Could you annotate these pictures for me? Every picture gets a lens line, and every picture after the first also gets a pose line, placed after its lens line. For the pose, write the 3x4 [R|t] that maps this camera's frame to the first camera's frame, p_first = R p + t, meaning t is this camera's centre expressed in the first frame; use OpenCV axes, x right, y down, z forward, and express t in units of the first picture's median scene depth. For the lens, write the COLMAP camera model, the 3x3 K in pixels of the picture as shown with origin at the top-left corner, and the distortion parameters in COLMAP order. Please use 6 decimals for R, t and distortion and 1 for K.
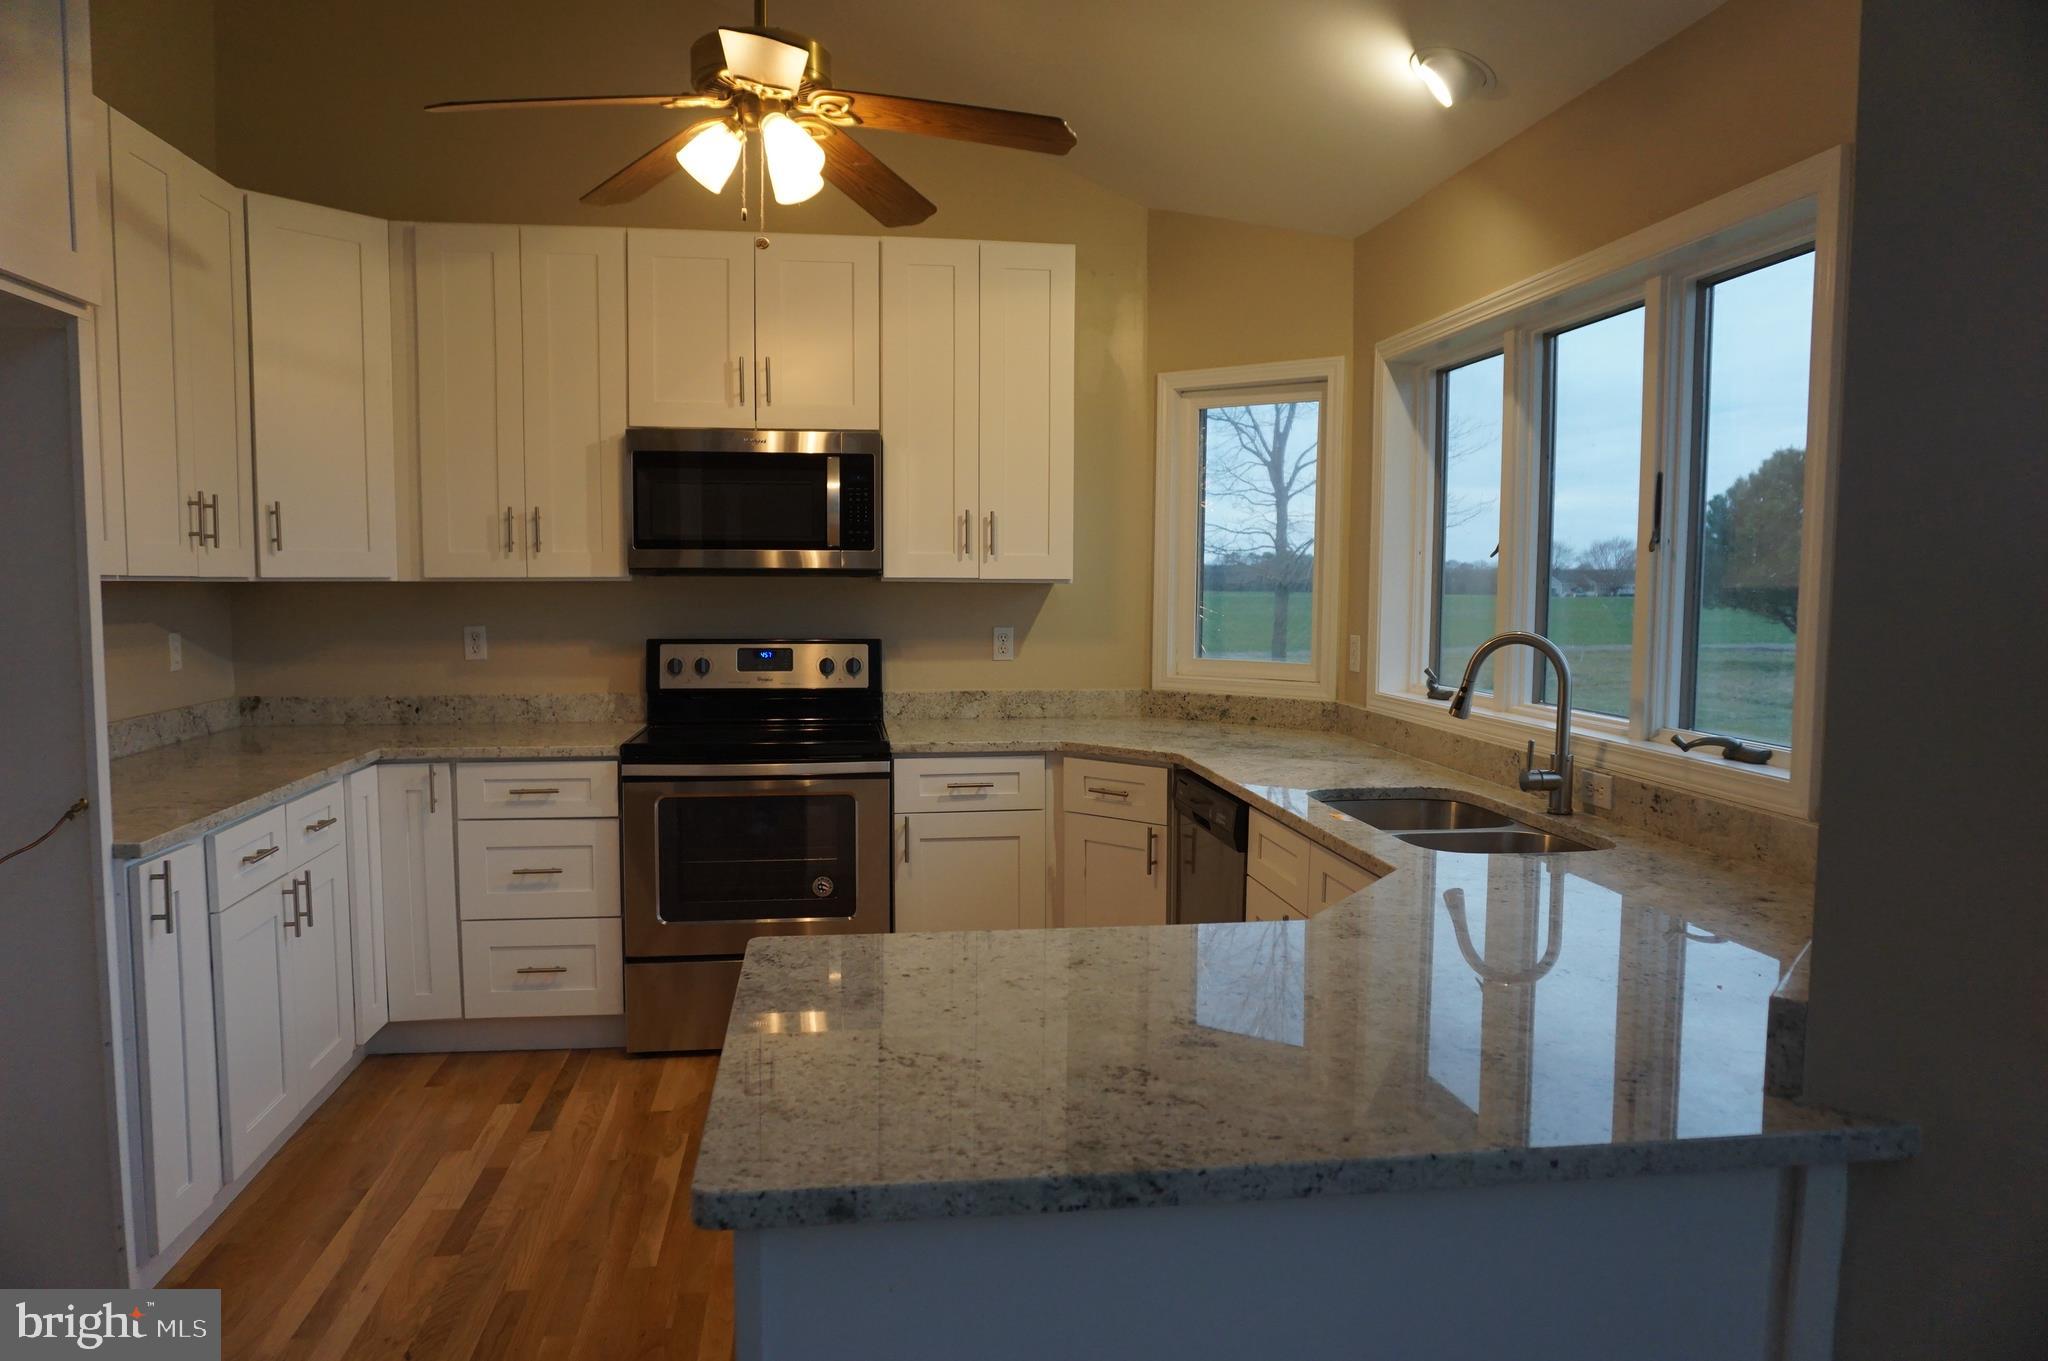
lens RADIAL K [[1365.3, 0, 1024.0], [0, 1365.3, 680.5], [0, 0, 1]] dist [-0.051385, 0.037260]
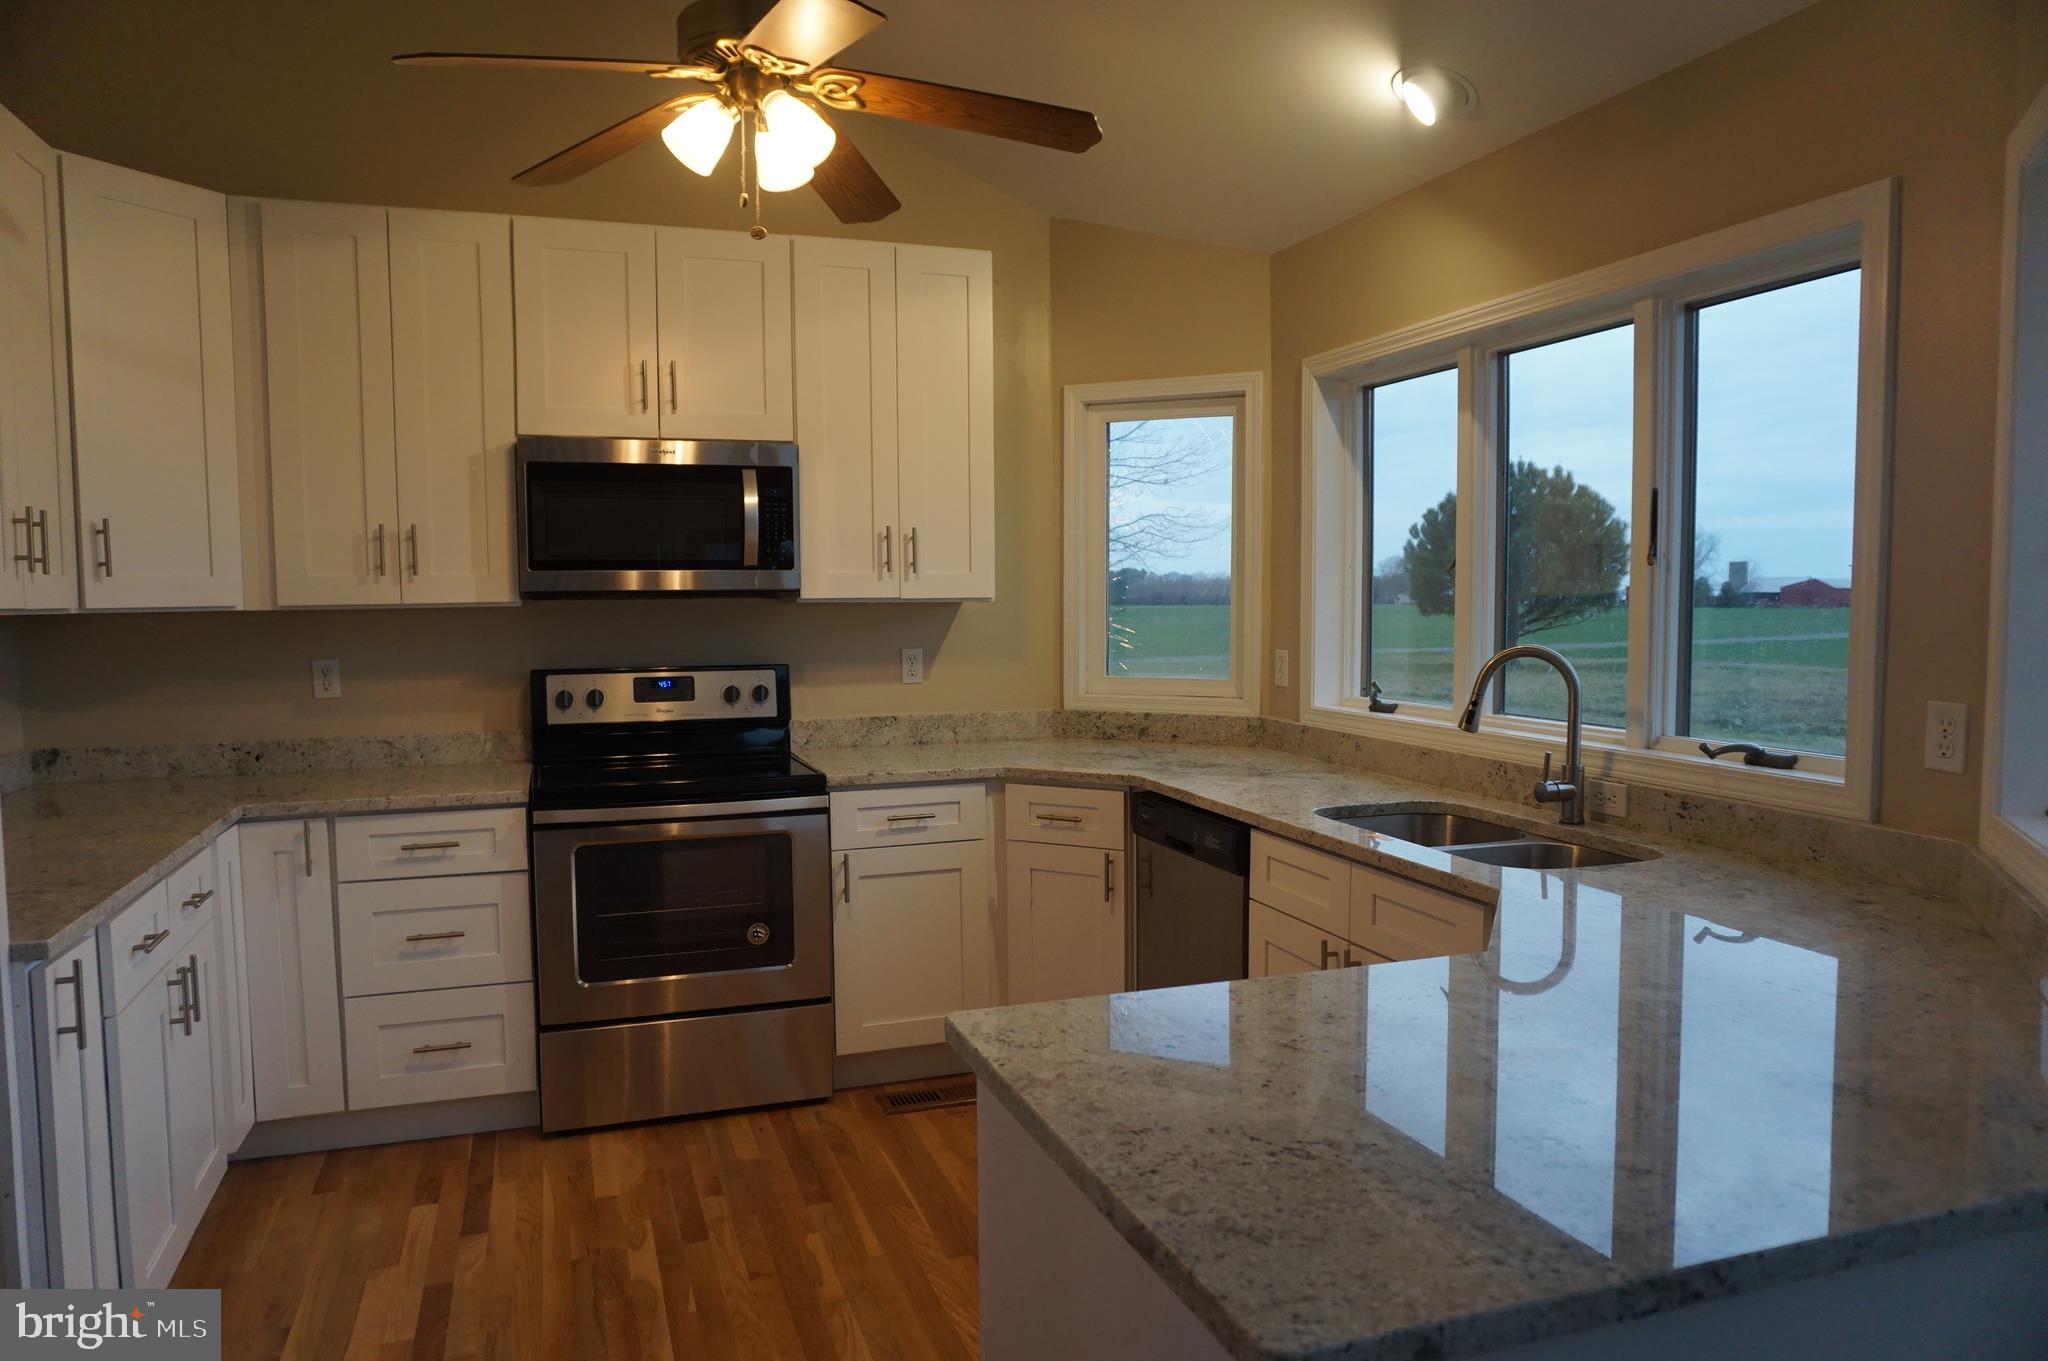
lens RADIAL K [[1365.3, 0, 1024.0], [0, 1365.3, 680.5], [0, 0, 1]] dist [-0.051385, 0.037260]
pose [[0.980772, -0.024657, 0.193592, -0.149892], [0.026783, 0.999606, -0.008374, -0.008254], [-0.193309, 0.013398, 0.981046, 0.059712]]
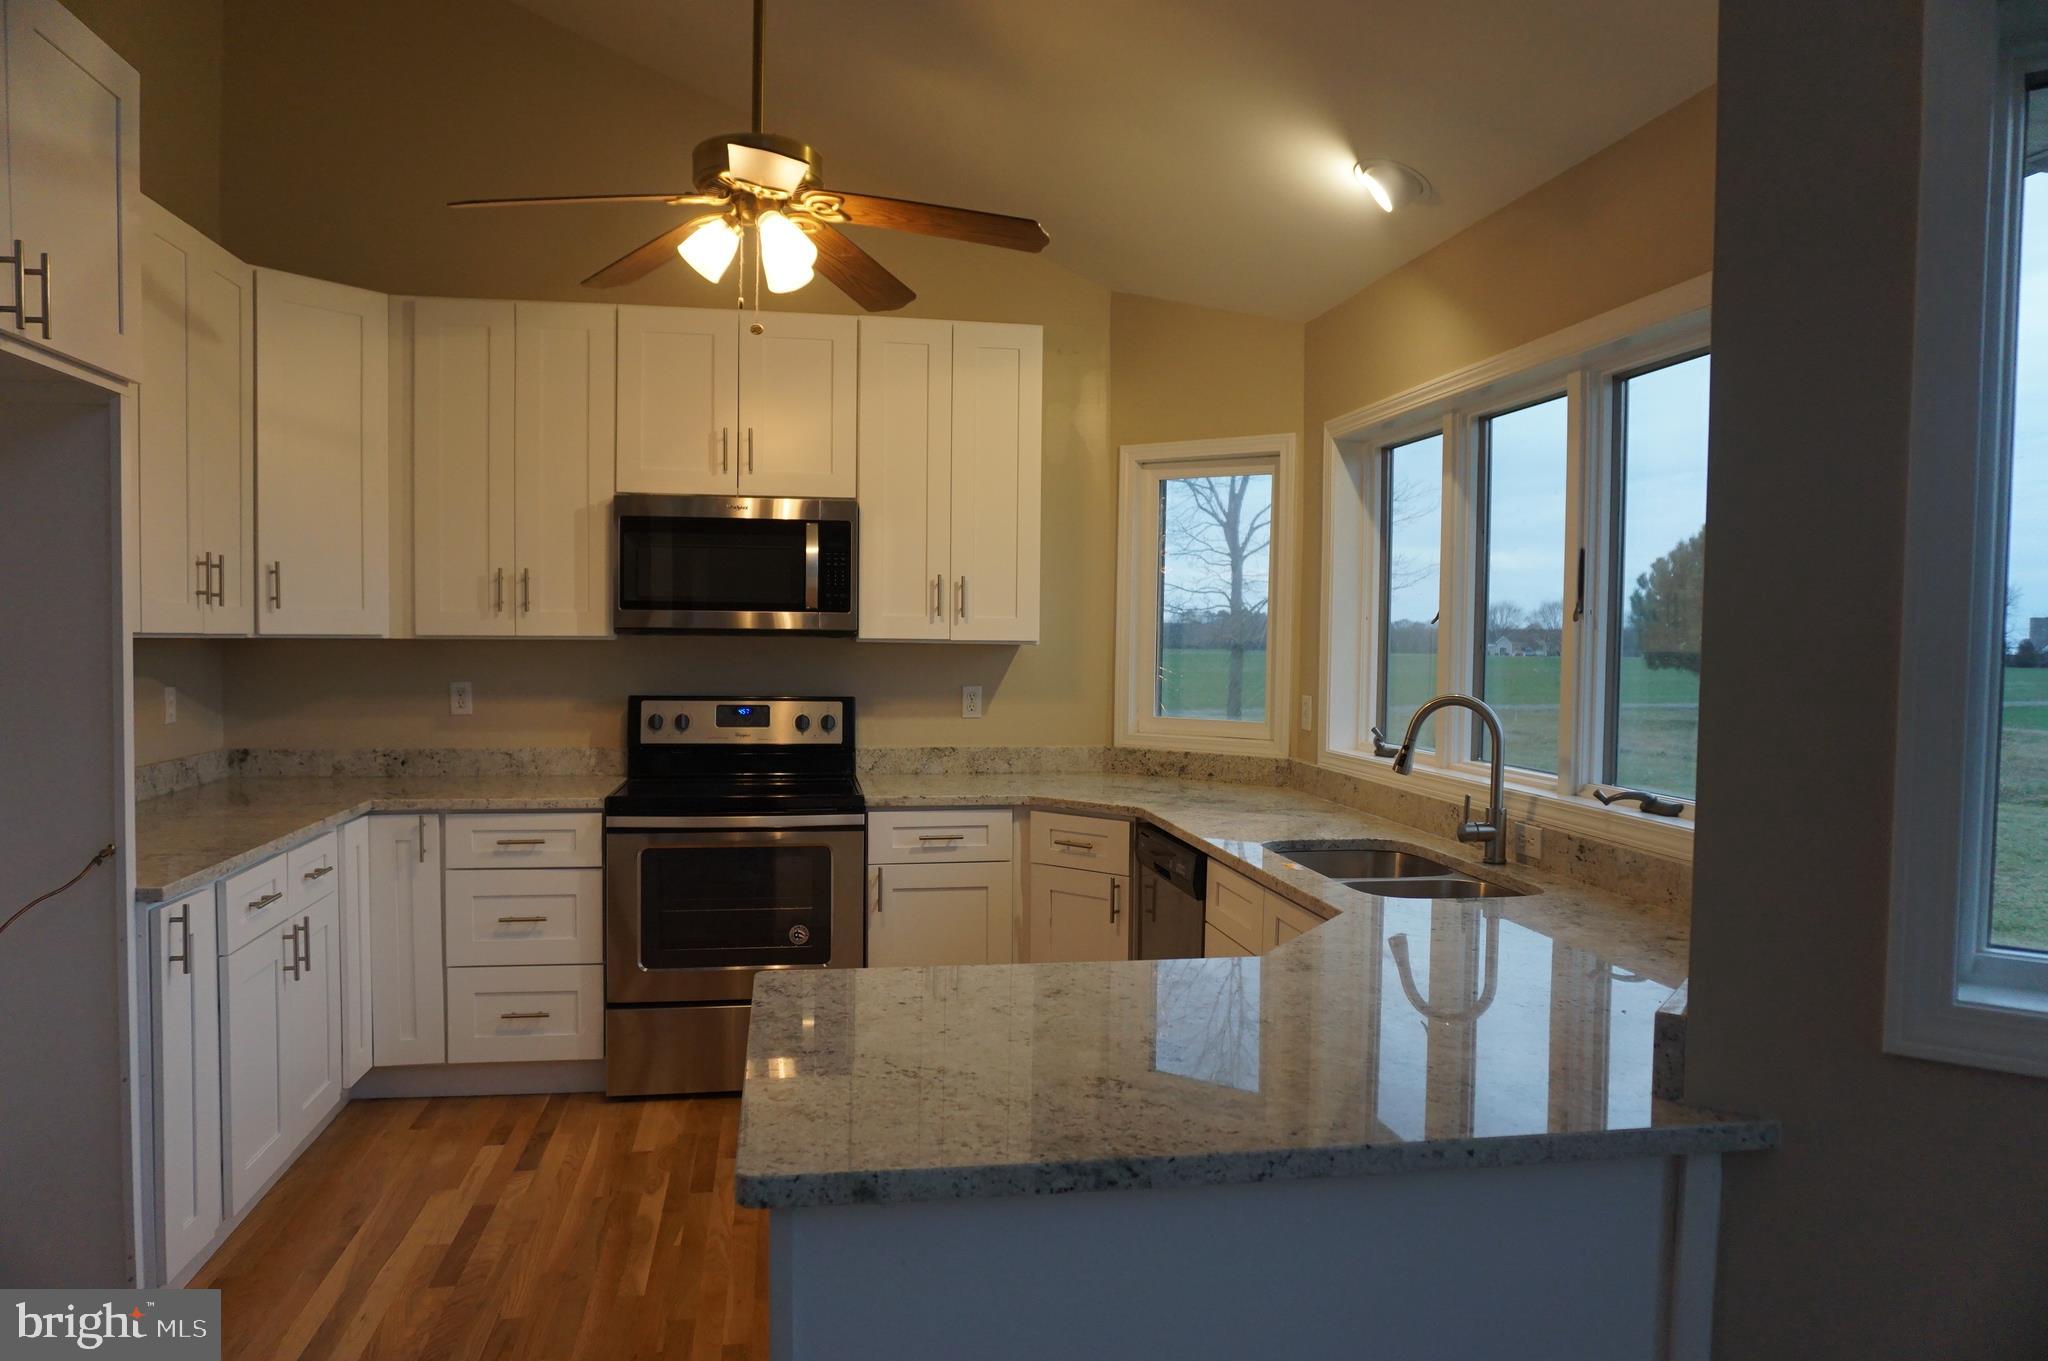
lens RADIAL K [[1365.3, 0, 1024.0], [0, 1365.3, 680.5], [0, 0, 1]] dist [-0.051385, 0.037260]
pose [[0.999475, 0.005664, 0.031906, -0.010343], [-0.004344, 0.999138, -0.041276, -0.000453], [-0.032113, 0.041116, 0.998638, -0.052819]]
